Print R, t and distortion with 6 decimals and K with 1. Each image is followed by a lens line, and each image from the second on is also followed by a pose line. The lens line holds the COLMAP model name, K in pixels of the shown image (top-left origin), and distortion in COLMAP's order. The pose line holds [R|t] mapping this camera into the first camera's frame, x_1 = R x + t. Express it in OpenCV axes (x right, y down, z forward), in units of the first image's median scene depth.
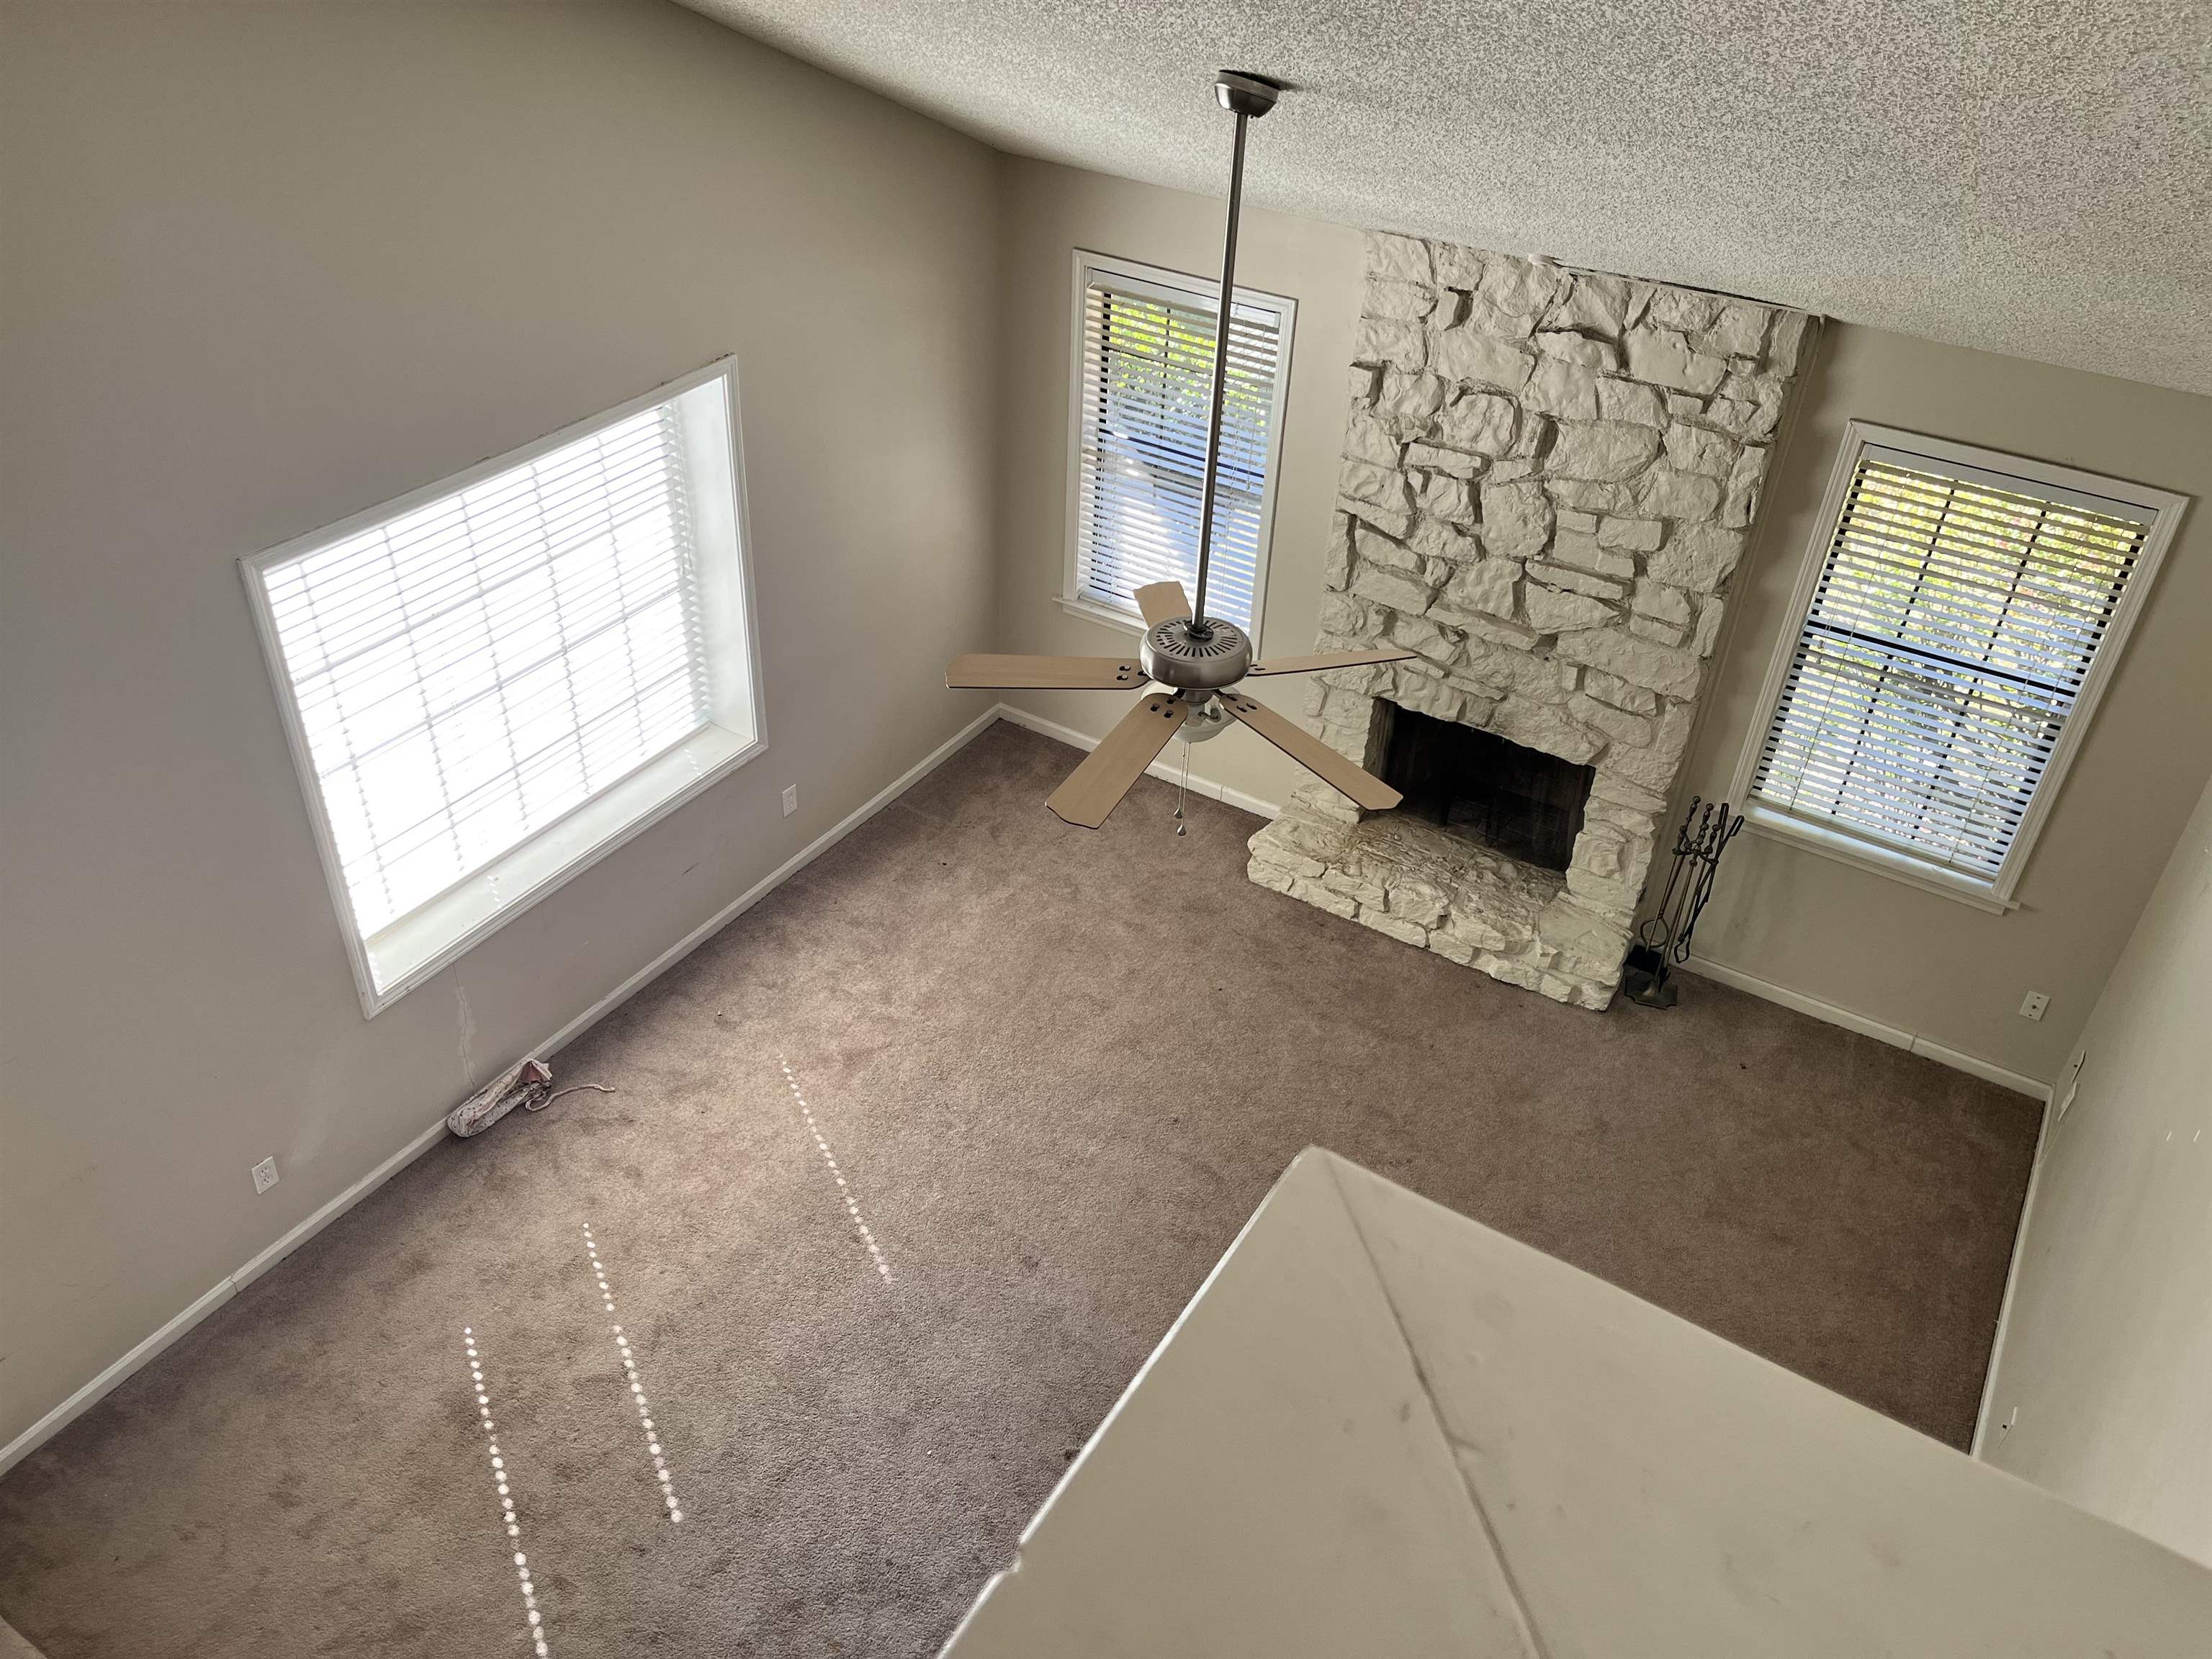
lens RADIAL K [[1703.2, 0, 1105.8], [0, 1703.2, 830.1], [0, 0, 1]] dist [0.073728, -0.092132]
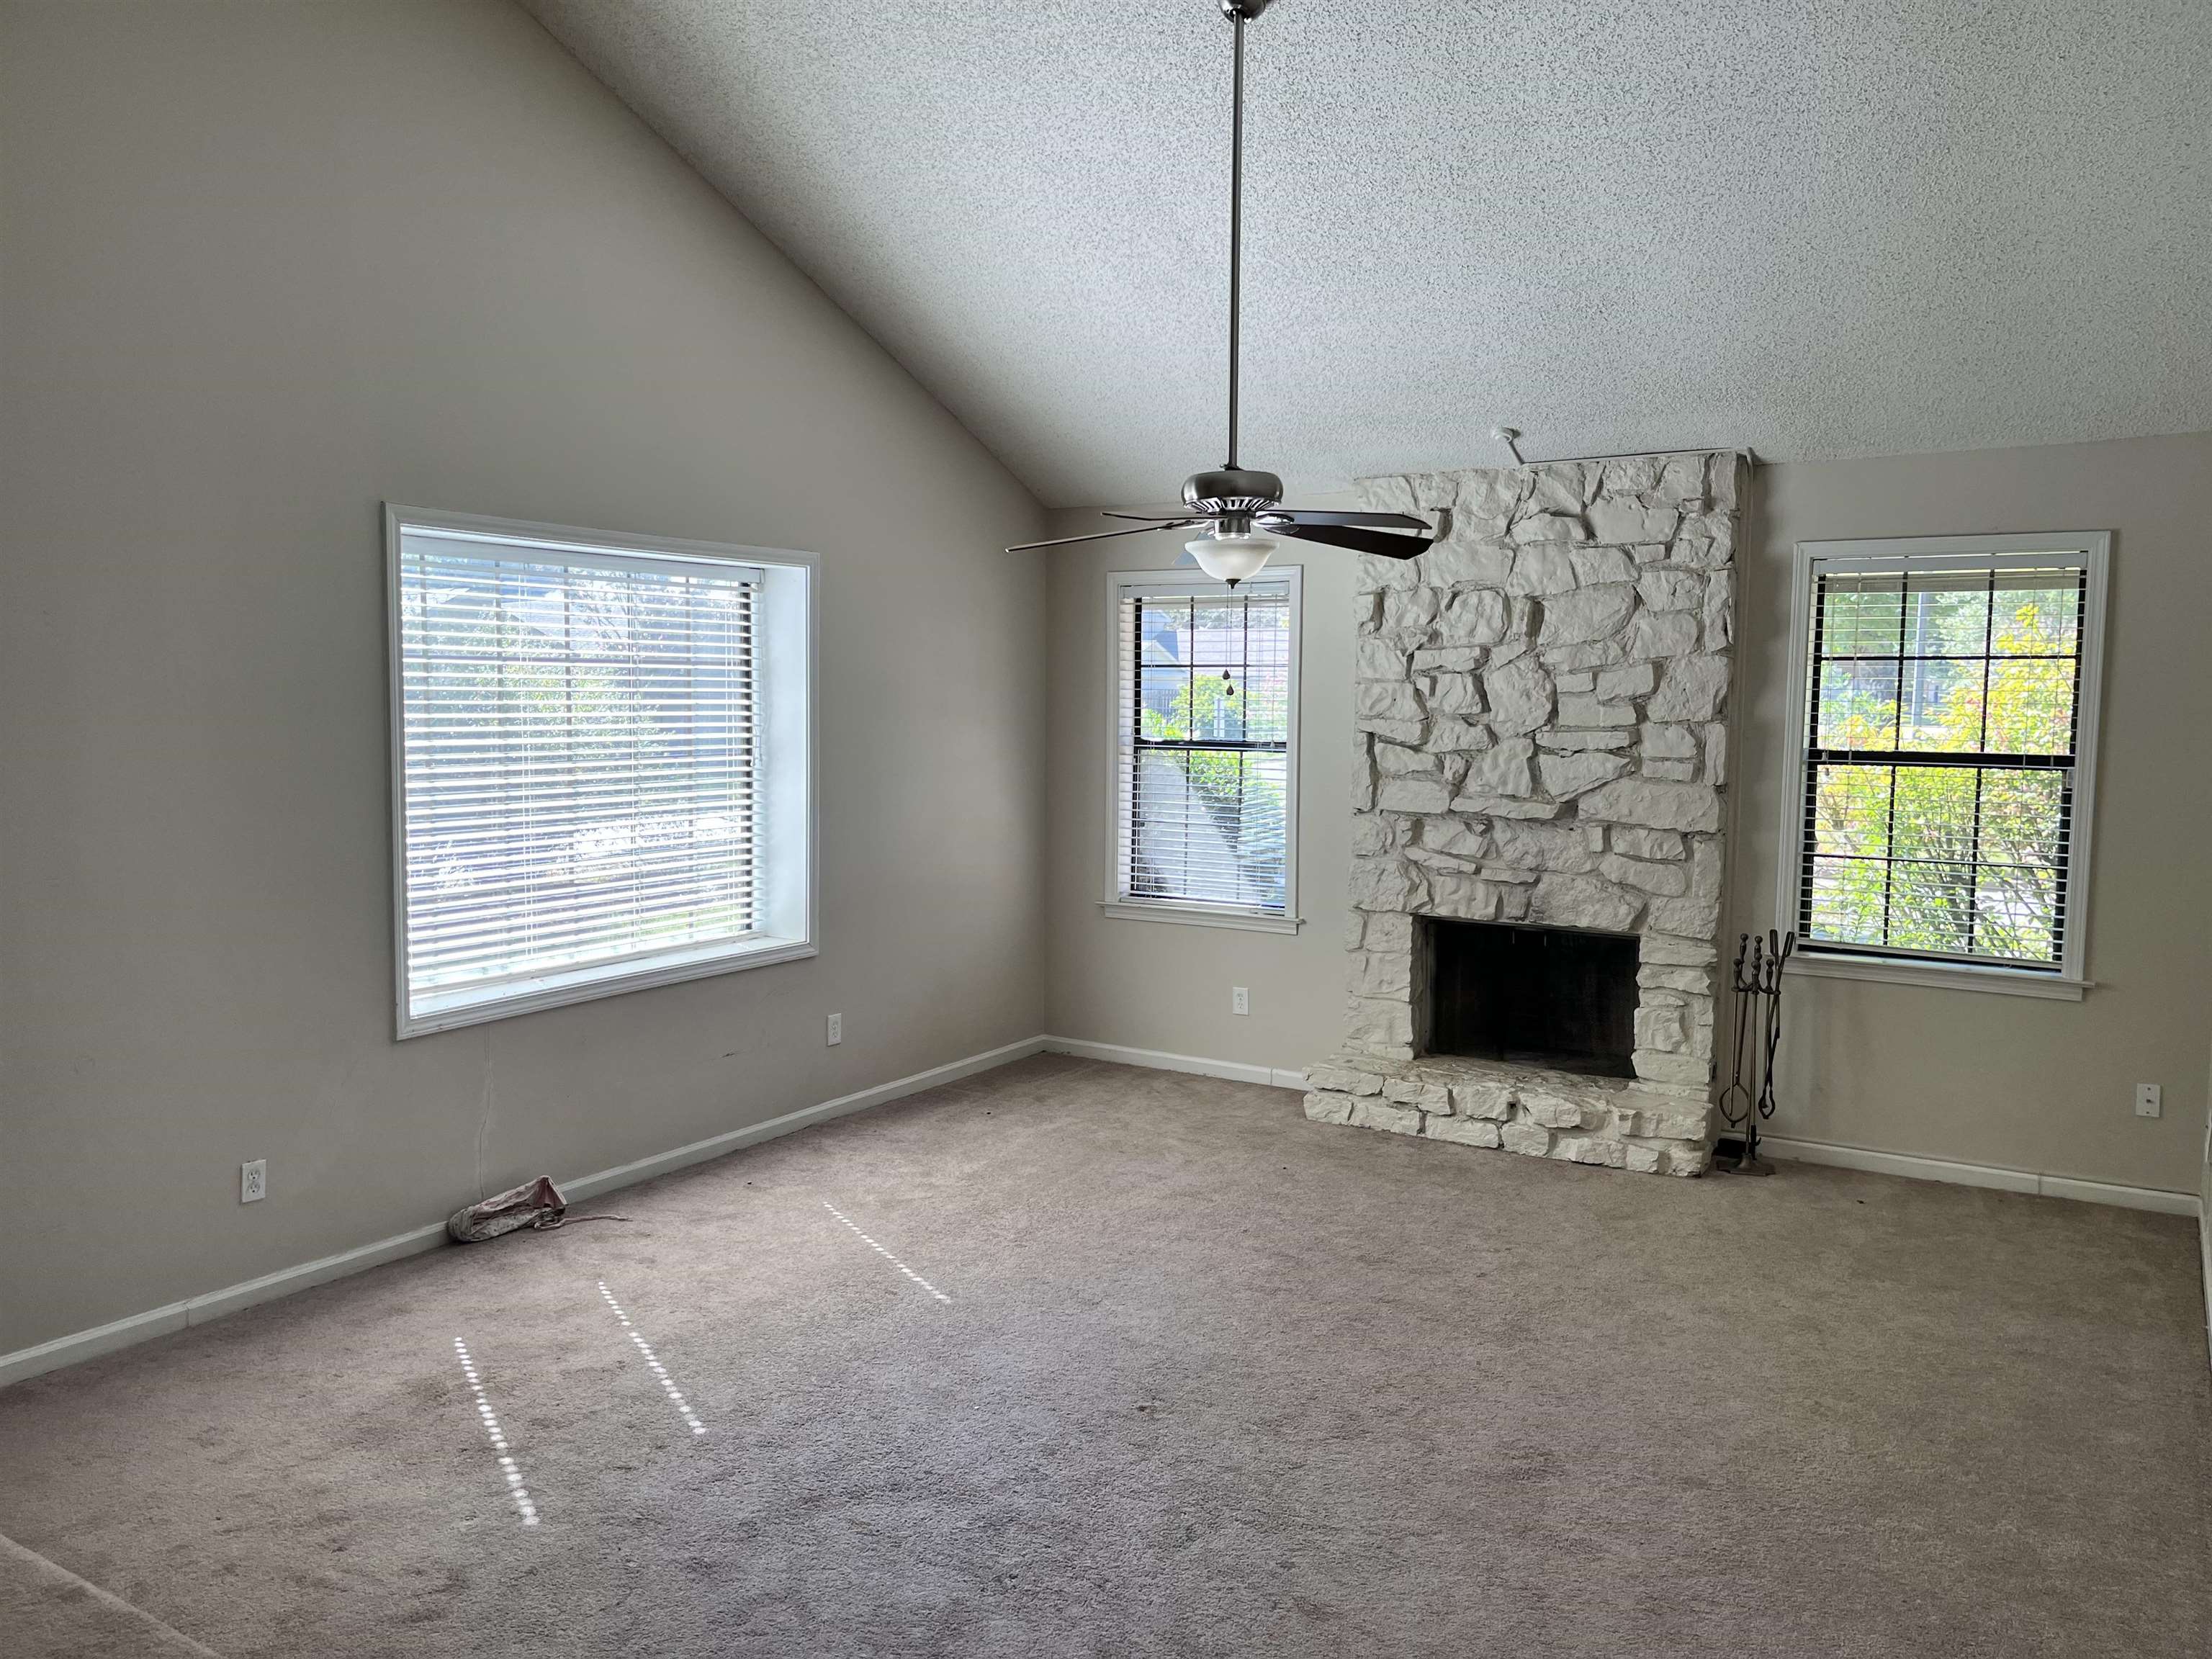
lens RADIAL K [[1685.8, 0, 1116.4], [0, 1685.8, 838.1], [0, 0, 1]] dist [0.074541, -0.098499]
pose [[0.999478, -0.032316, 0.000266, -0.020650], [0.027811, 0.855886, -0.516416, 0.442645], [0.016461, 0.516153, 0.856338, 0.117128]]
